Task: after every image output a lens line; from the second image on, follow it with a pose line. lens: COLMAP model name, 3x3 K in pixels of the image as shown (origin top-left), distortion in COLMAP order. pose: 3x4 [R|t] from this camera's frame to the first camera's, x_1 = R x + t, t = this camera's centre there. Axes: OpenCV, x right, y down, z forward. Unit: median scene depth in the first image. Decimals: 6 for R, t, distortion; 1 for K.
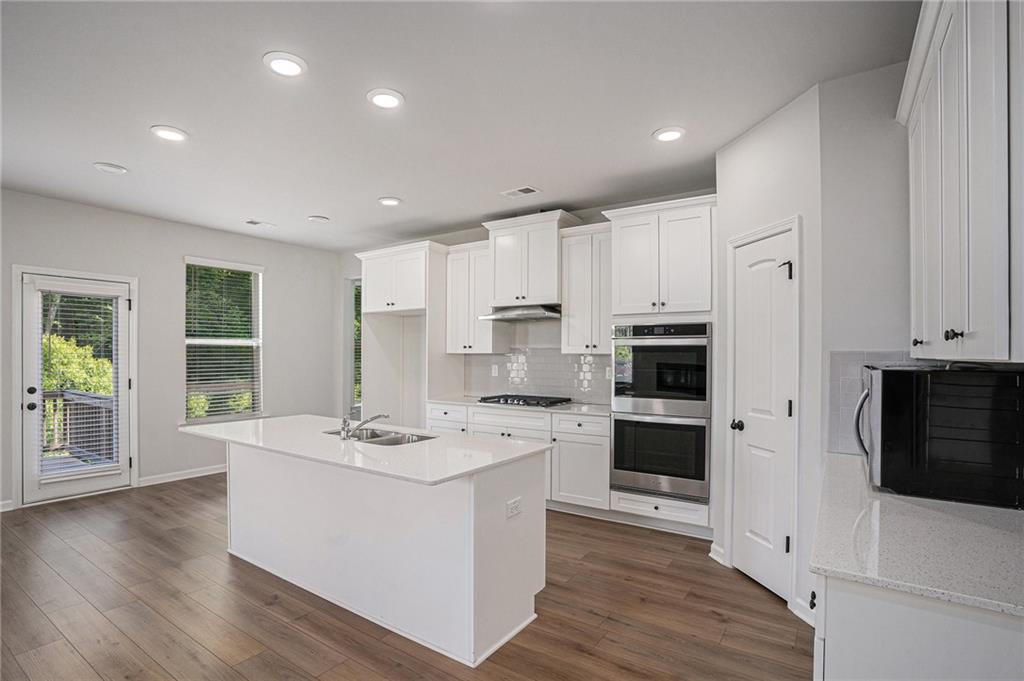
lens RADIAL K [[509.9, 0, 477.7], [0, 509.9, 357.8], [0, 0, 1]] dist [-0.045896, 0.001031]
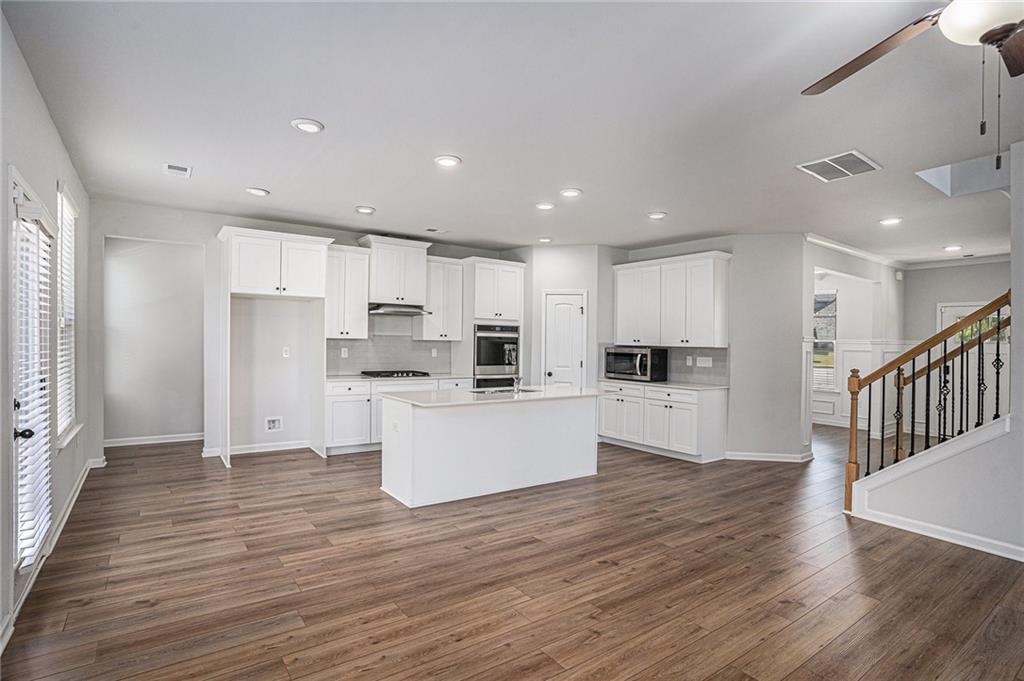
lens RADIAL K [[515.4, 0, 511.2], [0, 515.4, 346.3], [0, 0, 1]] dist [-0.050648, 0.023295]
pose [[0.319150, -0.008245, 0.947668, -1.224031], [-0.010964, 0.999863, 0.012392, -0.011517], [-0.947641, -0.014345, 0.319016, 0.301996]]
